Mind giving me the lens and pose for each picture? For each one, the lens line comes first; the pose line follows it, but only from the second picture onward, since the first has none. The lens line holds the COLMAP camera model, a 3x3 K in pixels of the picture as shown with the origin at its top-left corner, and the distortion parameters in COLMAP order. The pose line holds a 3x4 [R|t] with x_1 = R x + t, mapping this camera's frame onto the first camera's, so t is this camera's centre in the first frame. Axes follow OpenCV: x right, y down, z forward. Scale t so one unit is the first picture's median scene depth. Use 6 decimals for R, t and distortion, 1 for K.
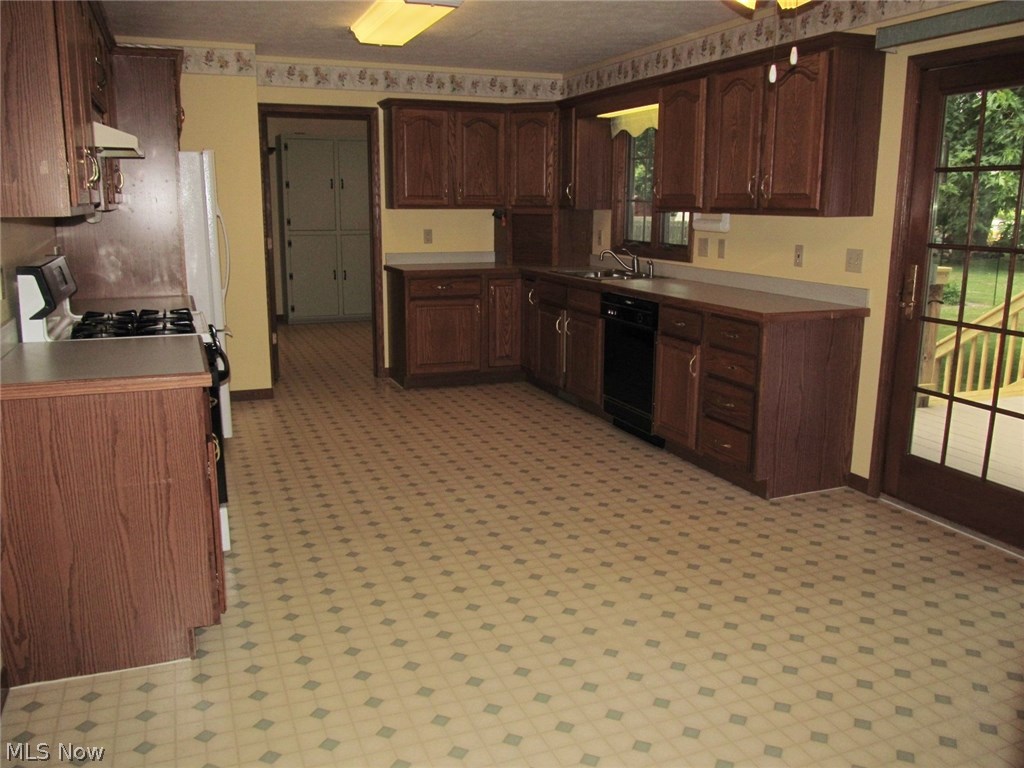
lens RADIAL K [[847.6, 0, 511.7], [0, 847.6, 382.1], [0, 0, 1]] dist [-0.065506, 0.026921]
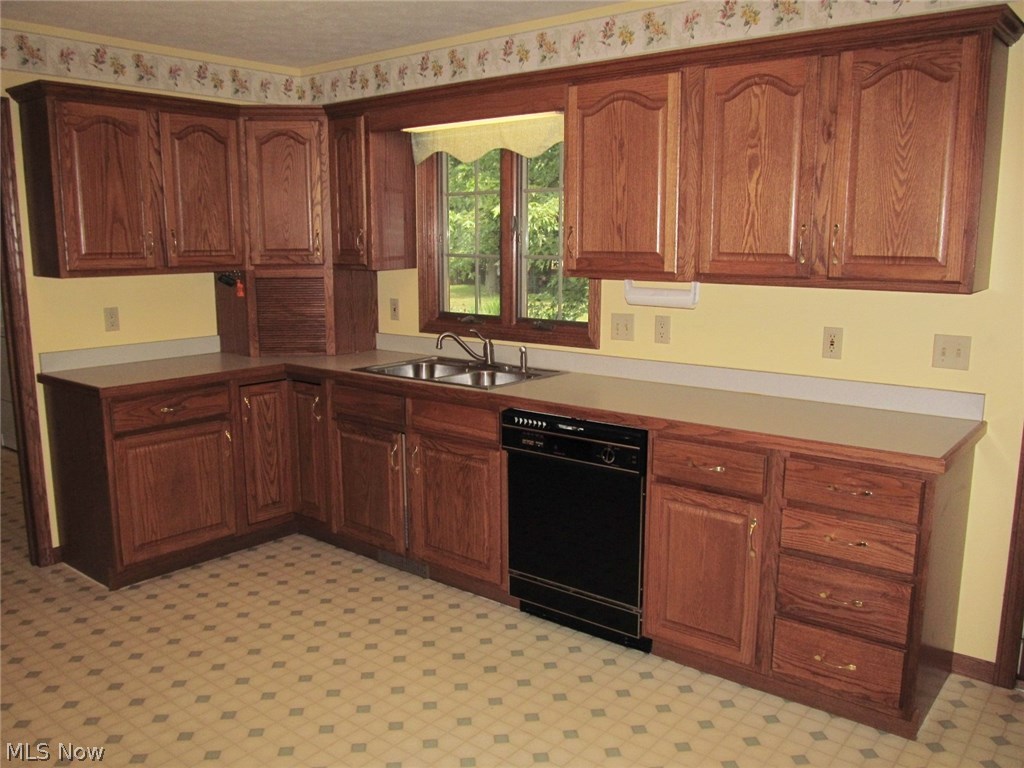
lens RADIAL K [[847.6, 0, 515.3], [0, 847.6, 385.1], [0, 0, 1]] dist [-0.065506, 0.026921]
pose [[0.870875, -0.088298, 0.483507, -0.149952], [0.105915, 0.994333, -0.009186, -0.096317], [-0.479956, 0.059211, 0.875292, 0.371203]]
